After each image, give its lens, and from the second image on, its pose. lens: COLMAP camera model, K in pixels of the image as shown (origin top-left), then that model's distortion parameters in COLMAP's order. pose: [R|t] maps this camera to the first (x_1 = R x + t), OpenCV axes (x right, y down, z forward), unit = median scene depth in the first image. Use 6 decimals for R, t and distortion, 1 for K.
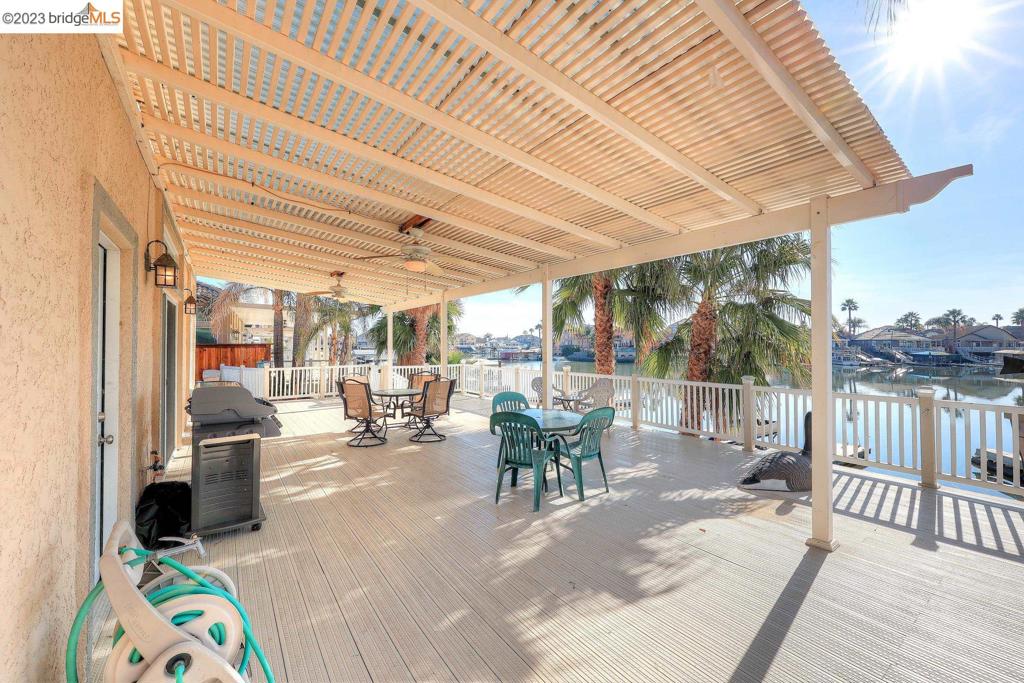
lens RADIAL K [[412.5, 0, 517.8], [0, 412.5, 341.5], [0, 0, 1]] dist [0.002040, -0.000152]
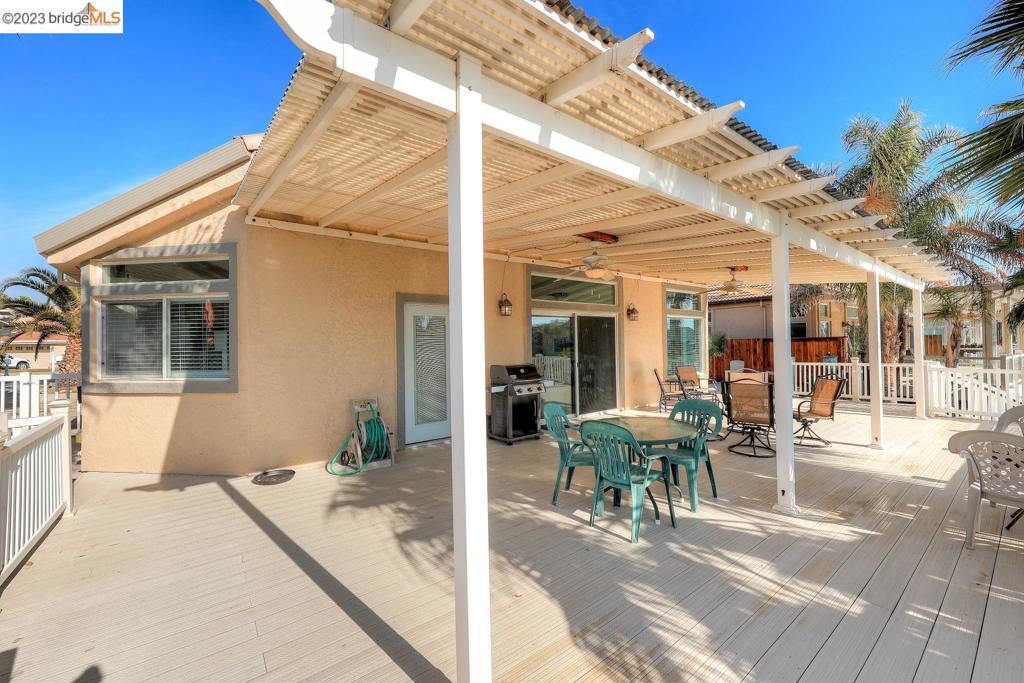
lens RADIAL K [[412.5, 0, 519.3], [0, 412.5, 340.3], [0, 0, 1]] dist [0.002040, -0.000152]
pose [[0.041467, -0.006157, -0.999121, 0.825248], [0.024245, 0.999693, -0.005154, 0.002438], [0.998846, -0.024010, 0.041604, 0.679919]]
